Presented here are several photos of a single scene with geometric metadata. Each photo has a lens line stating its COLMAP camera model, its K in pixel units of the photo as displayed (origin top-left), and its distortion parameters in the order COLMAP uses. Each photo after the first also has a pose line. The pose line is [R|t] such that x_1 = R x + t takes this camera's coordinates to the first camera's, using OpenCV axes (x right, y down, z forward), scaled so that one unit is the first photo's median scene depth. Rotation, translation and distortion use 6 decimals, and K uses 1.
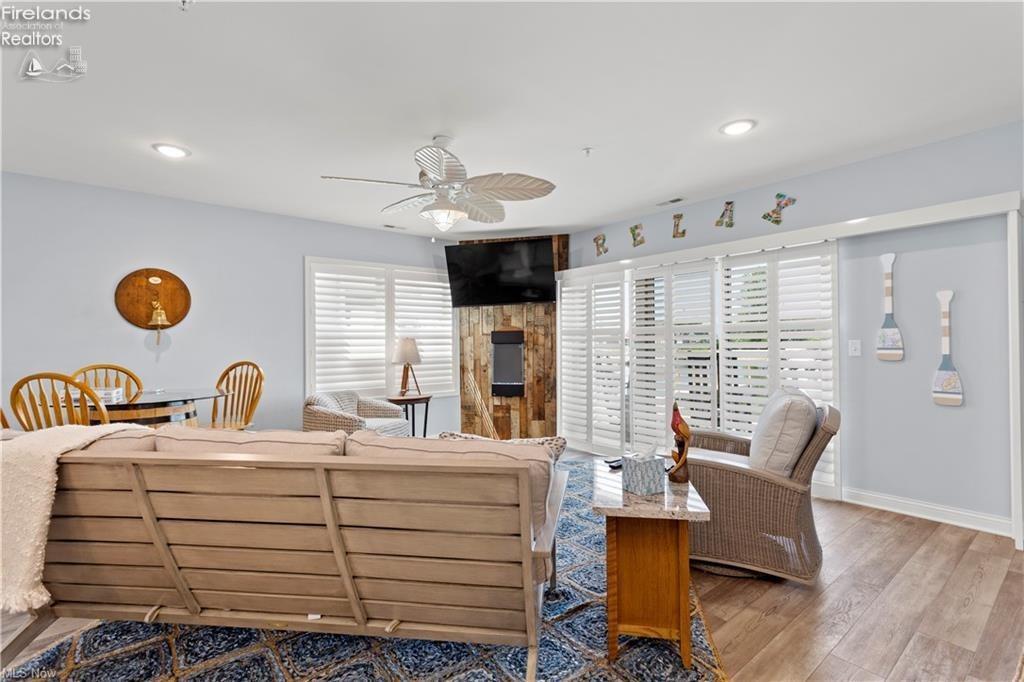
lens RADIAL K [[482.6, 0, 514.8], [0, 482.6, 341.5], [0, 0, 1]] dist [0.000585, 0.000523]
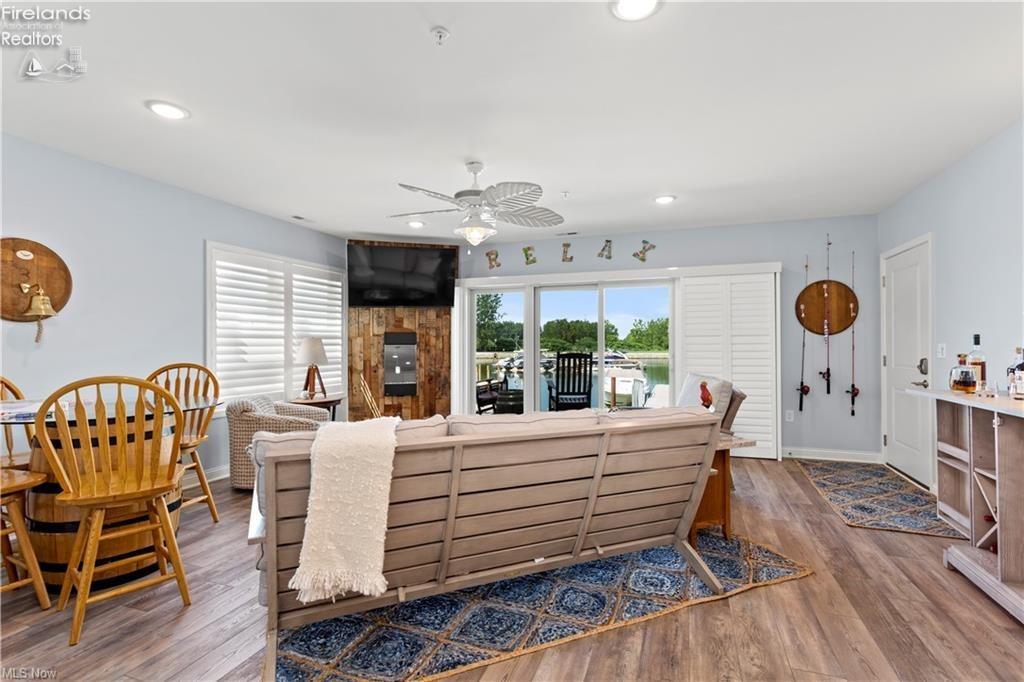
lens RADIAL K [[482.6, 0, 514.8], [0, 482.6, 341.5], [0, 0, 1]] dist [0.000585, 0.000523]
pose [[0.857298, 0.010724, 0.514709, -0.367221], [-0.008132, 0.999940, -0.007290, 0.003799], [-0.514757, 0.002065, 0.857334, -0.014510]]
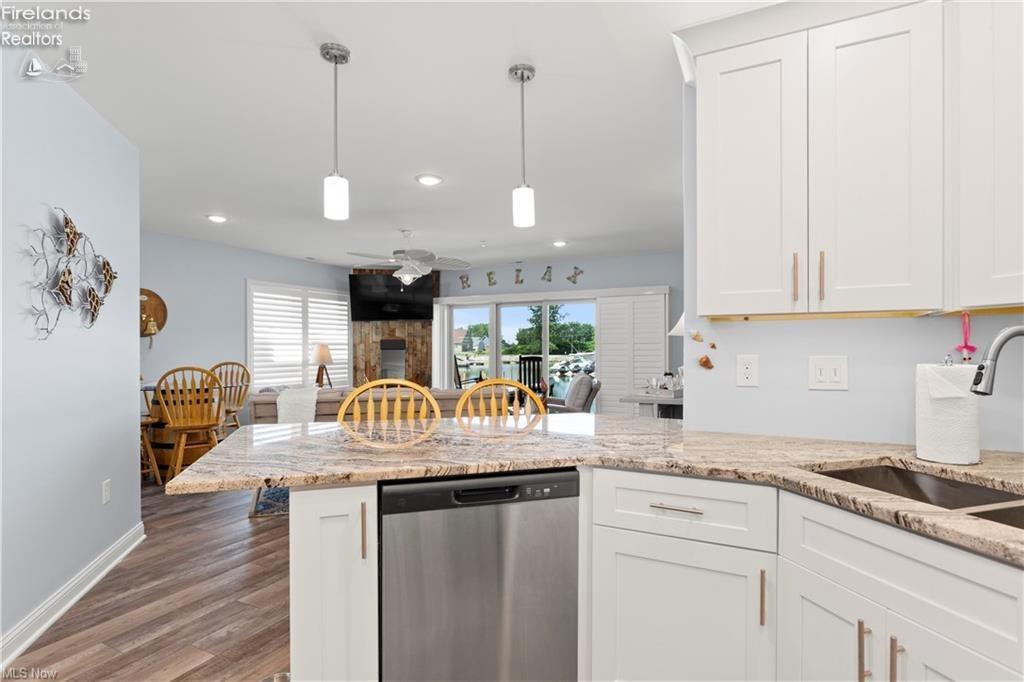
lens RADIAL K [[515.5, 0, 513.7], [0, 515.5, 348.6], [0, 0, 1]] dist [-0.001495, -0.000334]
pose [[0.918529, 0.008169, 0.395268, -0.294854], [-0.010251, 0.999942, 0.003157, -0.006253], [-0.395220, -0.006952, 0.918560, -0.472598]]
